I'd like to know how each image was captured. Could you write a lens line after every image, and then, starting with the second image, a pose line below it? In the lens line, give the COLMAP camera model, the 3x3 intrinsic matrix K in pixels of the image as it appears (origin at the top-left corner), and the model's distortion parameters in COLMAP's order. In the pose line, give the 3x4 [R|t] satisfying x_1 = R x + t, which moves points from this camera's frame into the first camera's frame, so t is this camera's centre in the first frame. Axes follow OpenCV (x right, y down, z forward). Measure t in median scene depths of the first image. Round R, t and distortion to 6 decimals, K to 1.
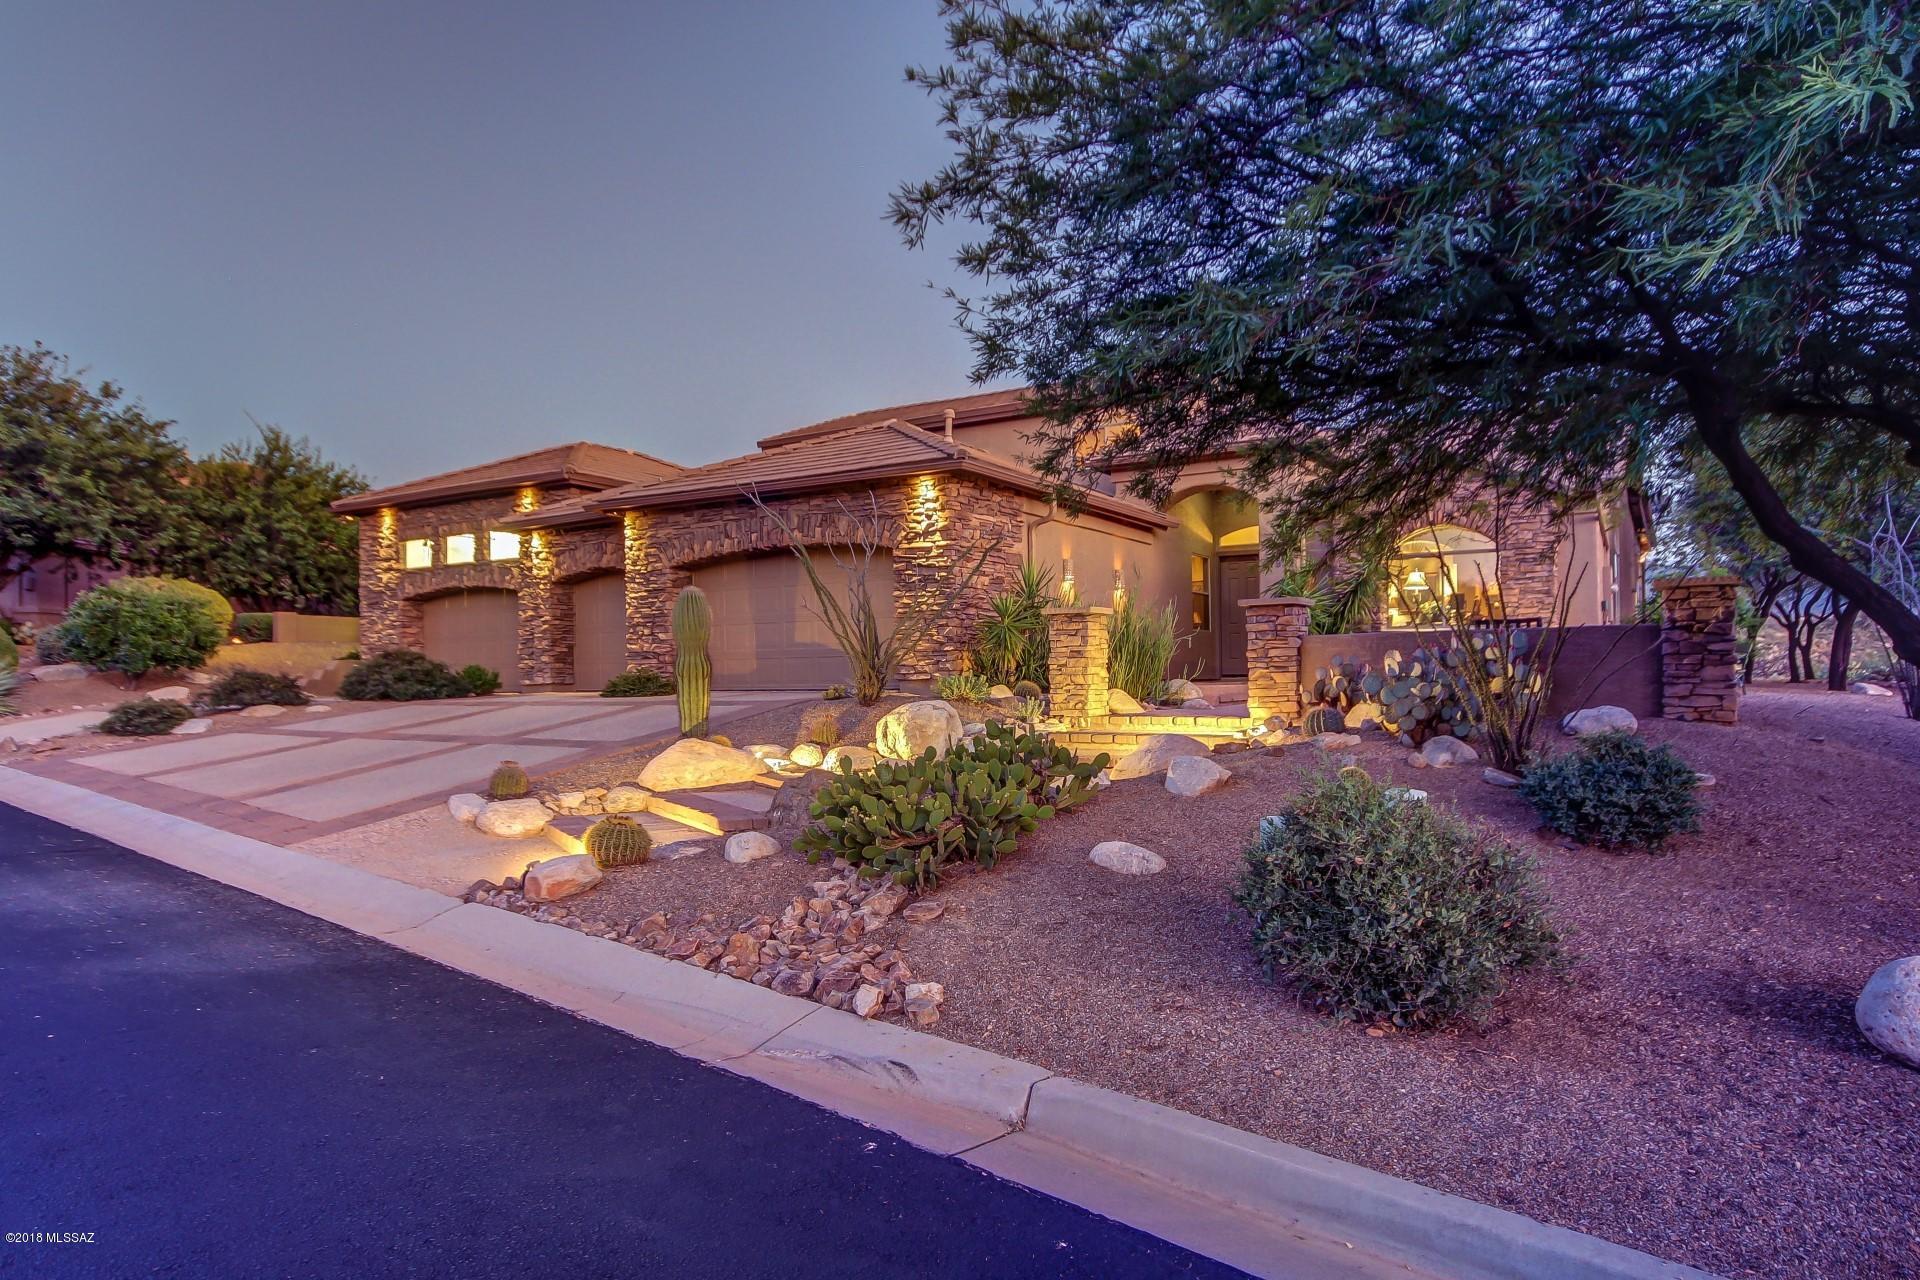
lens RADIAL K [[1151.4, 0, 964.4], [0, 1151.4, 689.6], [0, 0, 1]] dist [0.003542, 0.000584]
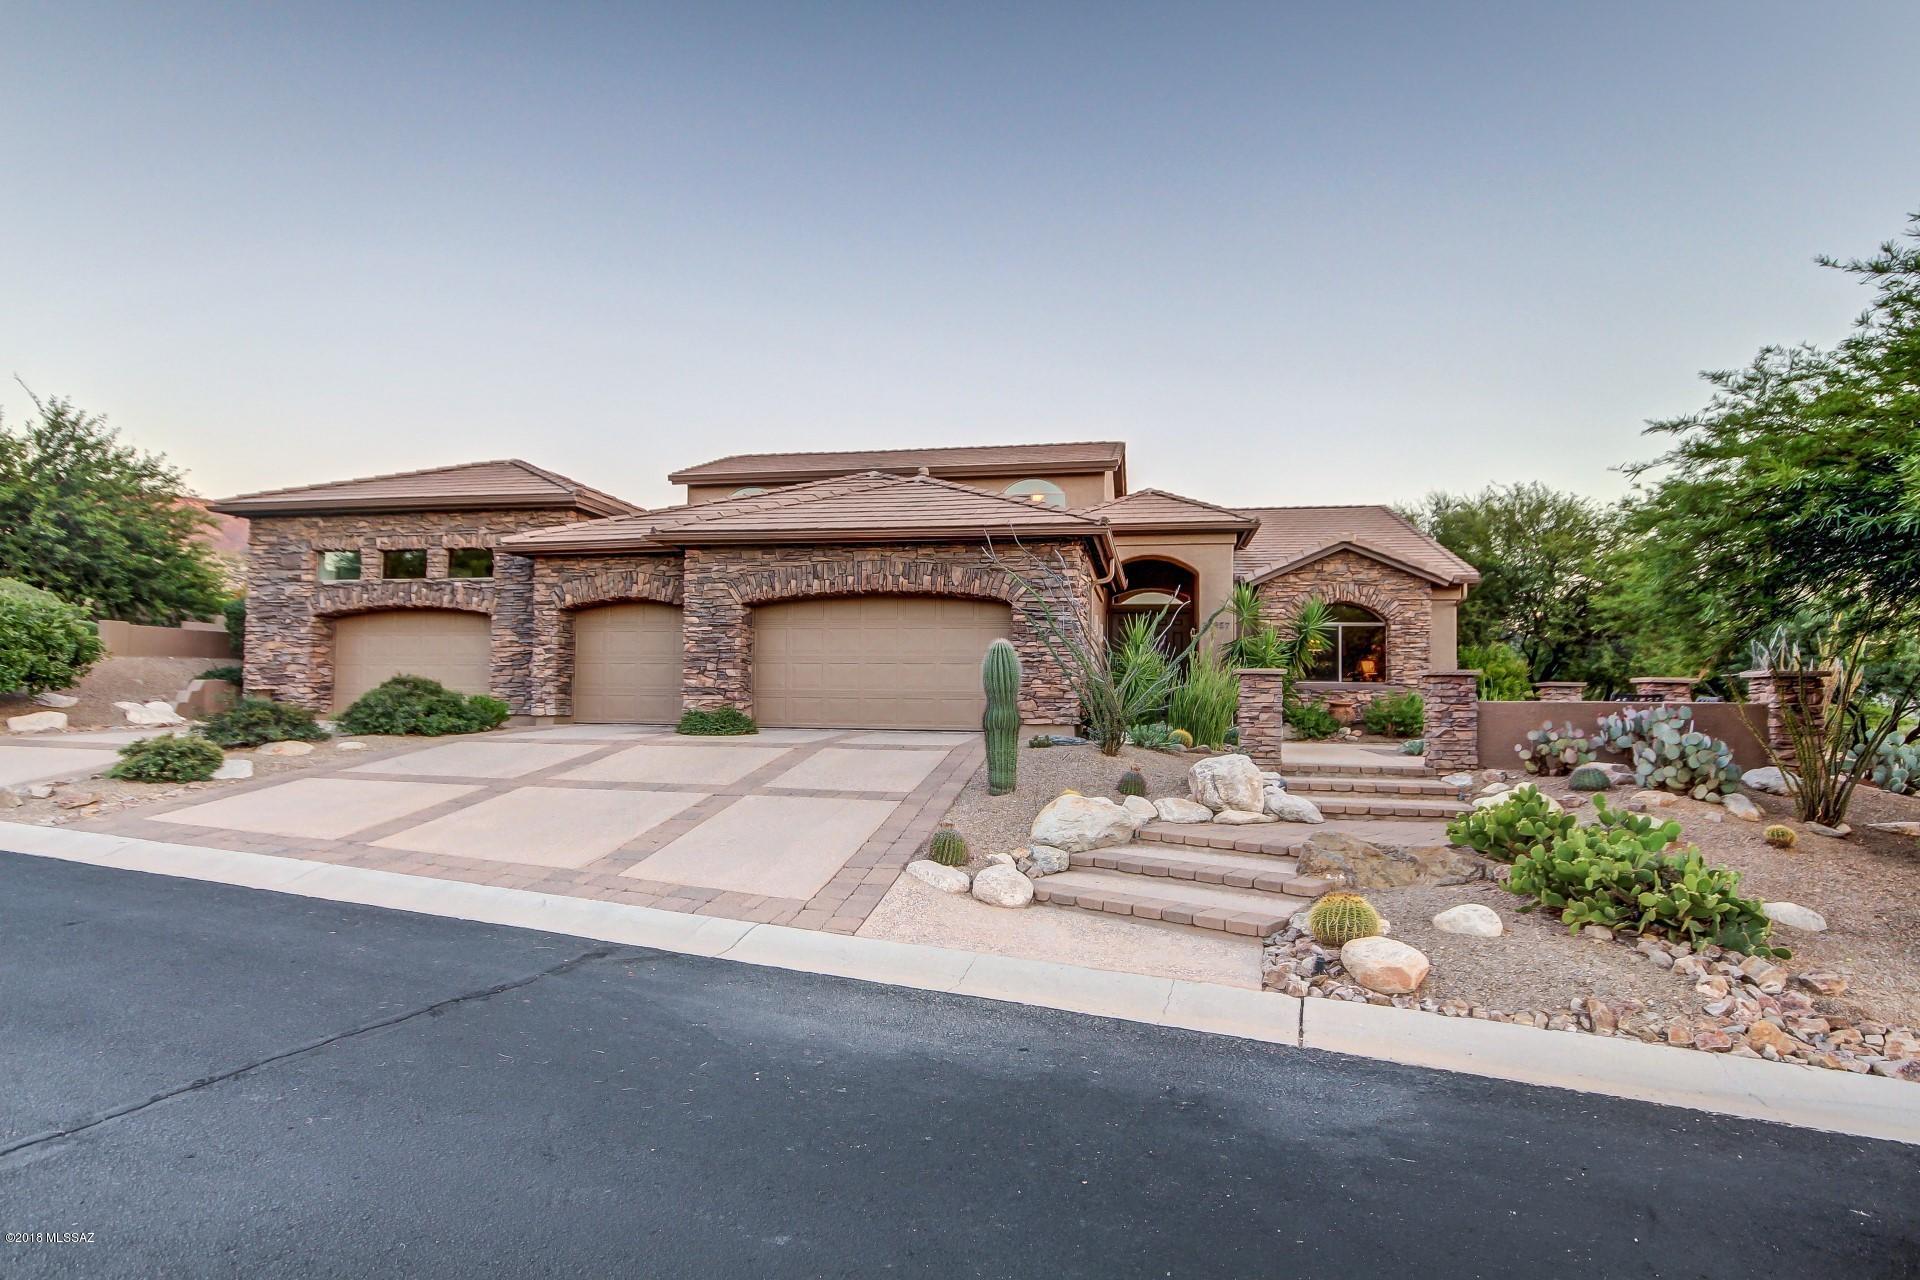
lens RADIAL K [[1010.6, 0, 955.7], [0, 1010.6, 672.3], [0, 0, 1]] dist [0.010092, 0.000424]
pose [[0.938937, 0.030472, 0.342737, -0.371098], [-0.018311, 0.999085, -0.038662, -0.016011], [-0.343602, 0.030025, 0.938635, 0.117281]]
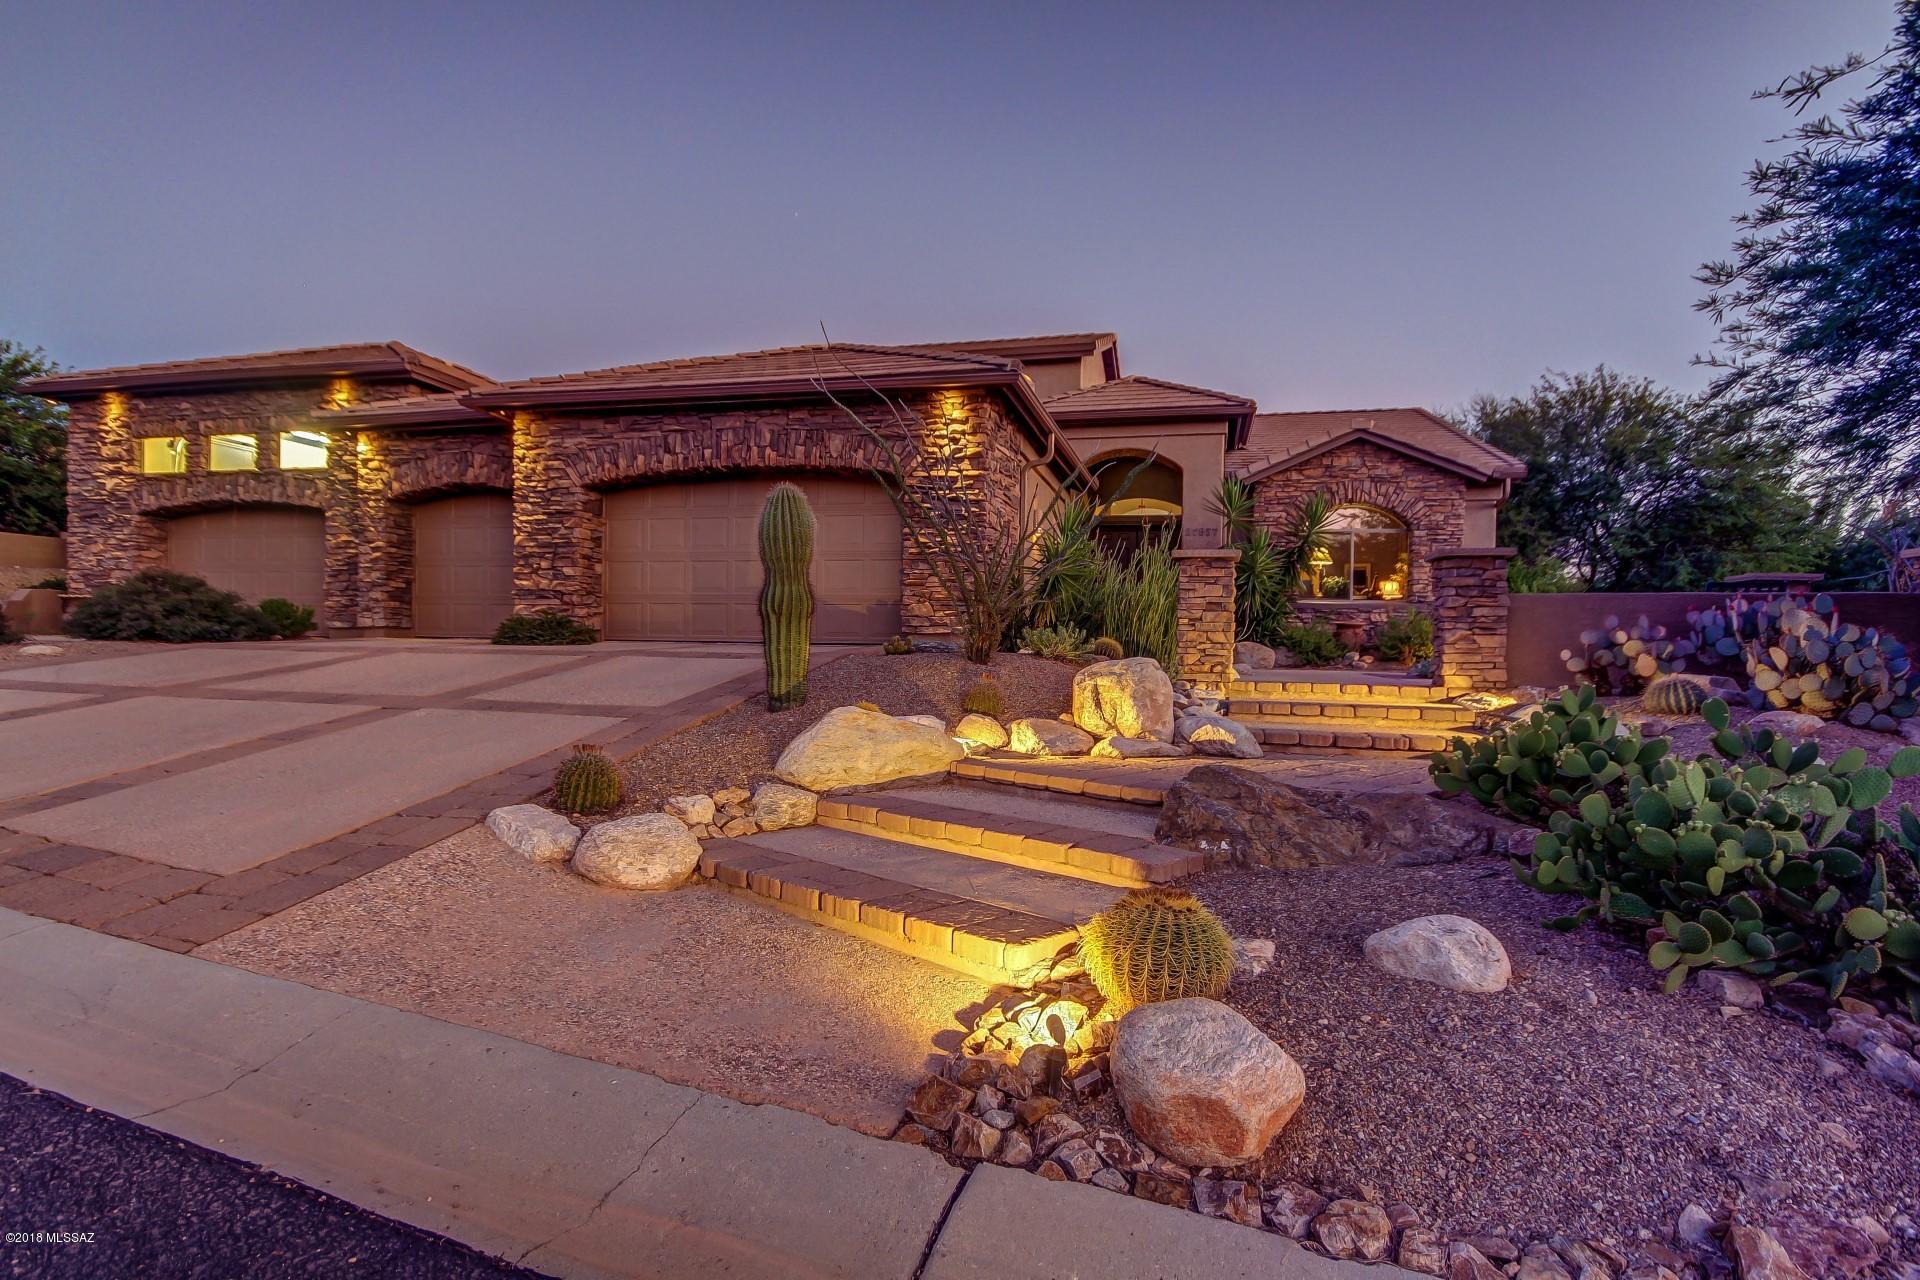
lens RADIAL K [[975.7, 0, 954.4], [0, 975.7, 670.5], [0, 0, 1]] dist [0.021064, -0.008737]
pose [[0.956046, 0.020025, 0.292532, -0.199463], [-0.024430, 0.999636, 0.011413, 0.008411], [-0.292197, -0.018058, 0.956188, 0.263613]]
